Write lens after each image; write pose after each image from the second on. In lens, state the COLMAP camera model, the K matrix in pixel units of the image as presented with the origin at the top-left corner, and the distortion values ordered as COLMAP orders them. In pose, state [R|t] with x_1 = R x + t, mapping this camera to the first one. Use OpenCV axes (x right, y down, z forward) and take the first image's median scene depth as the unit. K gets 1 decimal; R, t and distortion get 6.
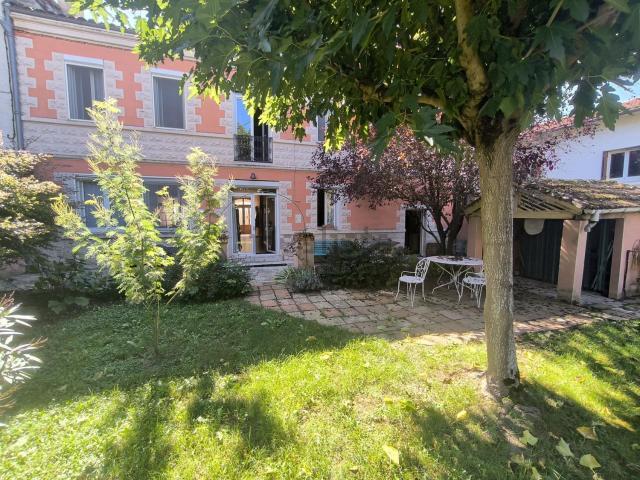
lens RADIAL K [[193.0, 0, 319.5], [0, 193.0, 238.1], [0, 0, 1]] dist [0.001783, 0.000170]
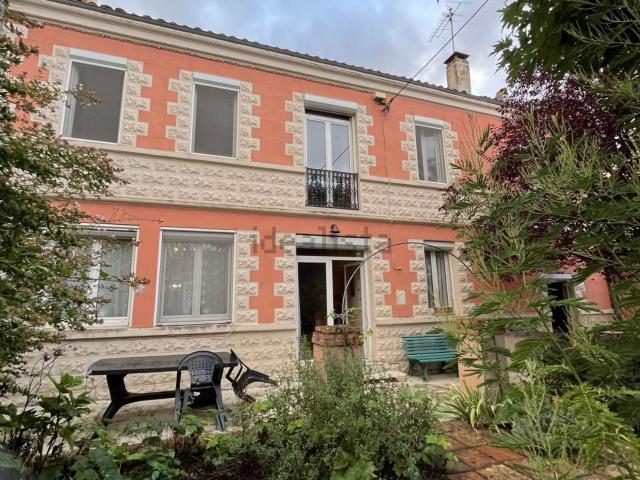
lens RADIAL K [[372.2, 0, 320.1], [0, 372.2, 239.8], [0, 0, 1]] dist [-0.000285, 0.000250]
pose [[0.989000, 0.010867, 0.147517, -0.623188], [0.027281, 0.966788, -0.254119, 0.016455], [-0.145380, 0.255348, 0.955857, -0.144917]]
